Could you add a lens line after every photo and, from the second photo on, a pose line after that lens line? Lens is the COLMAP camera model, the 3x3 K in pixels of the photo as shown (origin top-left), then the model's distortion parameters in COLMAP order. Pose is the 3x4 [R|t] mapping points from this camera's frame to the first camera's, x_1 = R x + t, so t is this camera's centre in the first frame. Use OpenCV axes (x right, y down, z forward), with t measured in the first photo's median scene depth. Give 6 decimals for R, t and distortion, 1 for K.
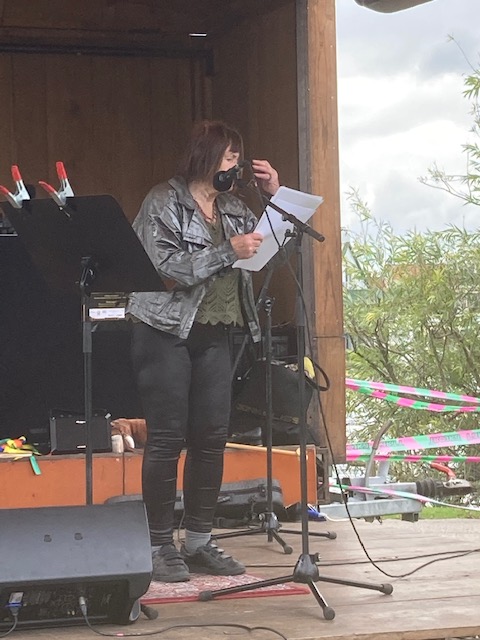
lens RADIAL K [[1925.3, 0, 240.0], [0, 1925.3, 320.0], [0, 0, 1]] dist [0.077520, 0.676520]
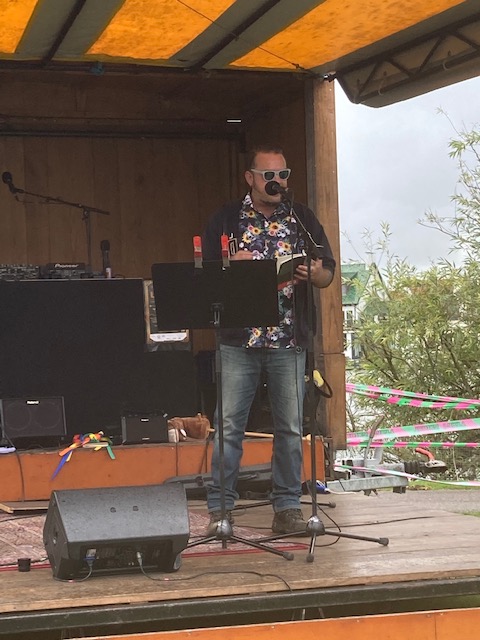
lens RADIAL K [[1570.4, 0, 240.0], [0, 1570.4, 320.0], [0, 0, 1]] dist [0.064850, 0.526276]
pose [[0.999471, -0.010150, -0.030903, 0.016172], [0.010028, 0.999941, -0.004116, -0.010312], [0.030943, 0.003804, 0.999514, -0.073826]]
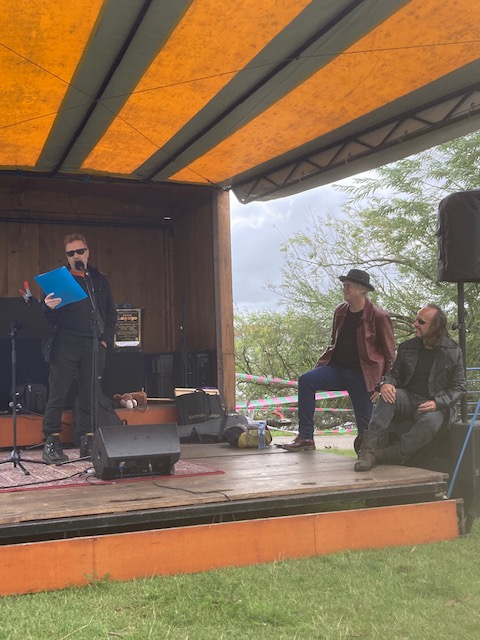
lens RADIAL K [[828.7, 0, 241.9], [0, 828.7, 334.8], [0, 0, 1]] dist [0.128809, -0.528910]
pose [[0.997086, -0.002351, 0.076255, -0.009690], [0.003752, 0.999827, -0.018226, 0.003979], [-0.076199, 0.018458, 0.996922, 0.053449]]
